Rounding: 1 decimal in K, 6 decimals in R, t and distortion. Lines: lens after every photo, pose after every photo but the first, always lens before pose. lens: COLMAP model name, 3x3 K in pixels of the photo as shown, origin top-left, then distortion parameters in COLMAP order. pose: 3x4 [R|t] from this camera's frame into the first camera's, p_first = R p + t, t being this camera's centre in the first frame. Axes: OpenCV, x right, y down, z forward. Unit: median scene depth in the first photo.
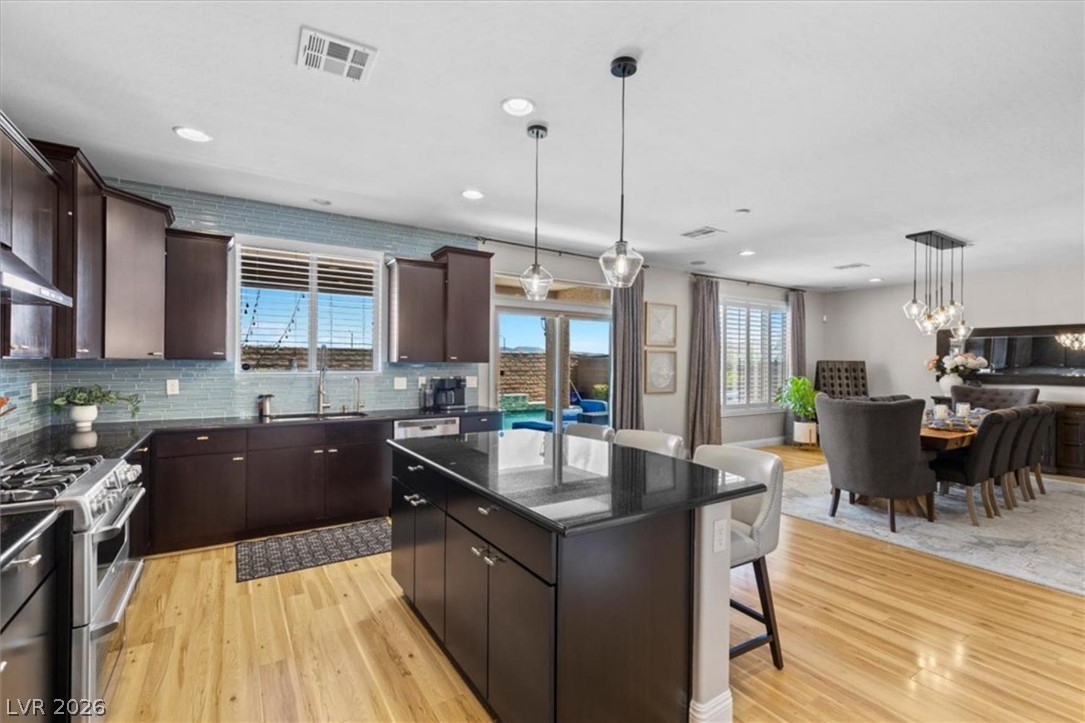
lens RADIAL K [[491.9, 0, 542.5], [0, 491.9, 361.5], [0, 0, 1]] dist [-0.000646, 0.000106]
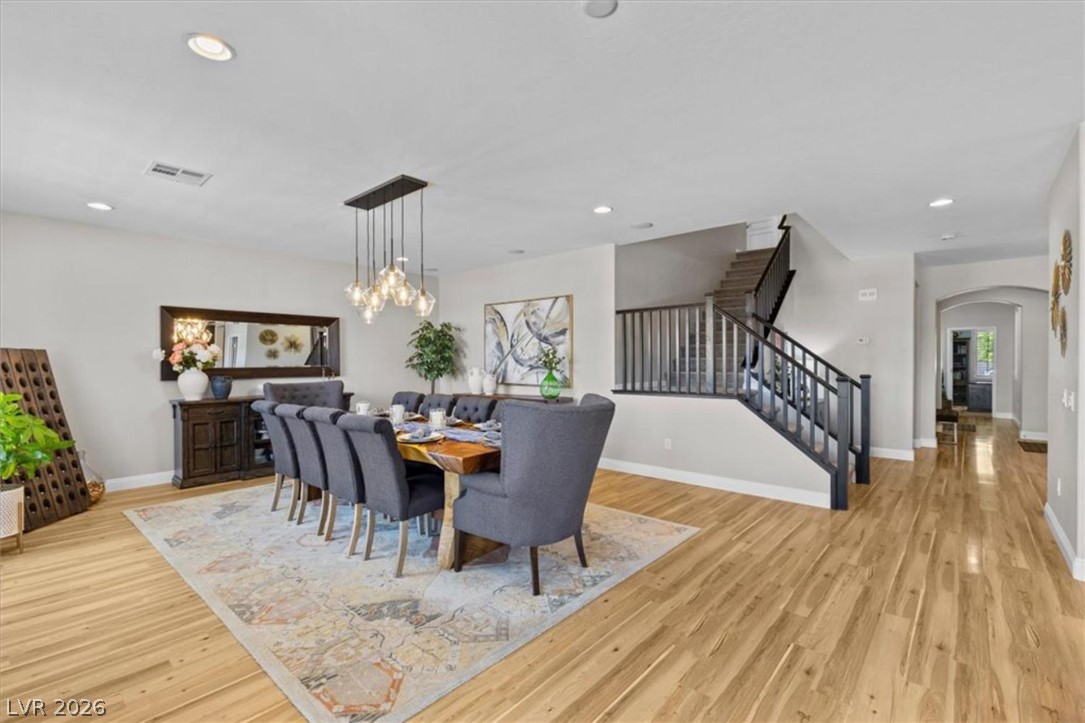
lens RADIAL K [[491.9, 0, 542.5], [0, 491.9, 361.5], [0, 0, 1]] dist [-0.000646, 0.000106]
pose [[-0.278793, -0.017134, 0.960198, -0.016235], [-0.000253, 0.999842, 0.017768, 0.005598], [-0.960351, 0.004710, -0.278754, 1.410243]]
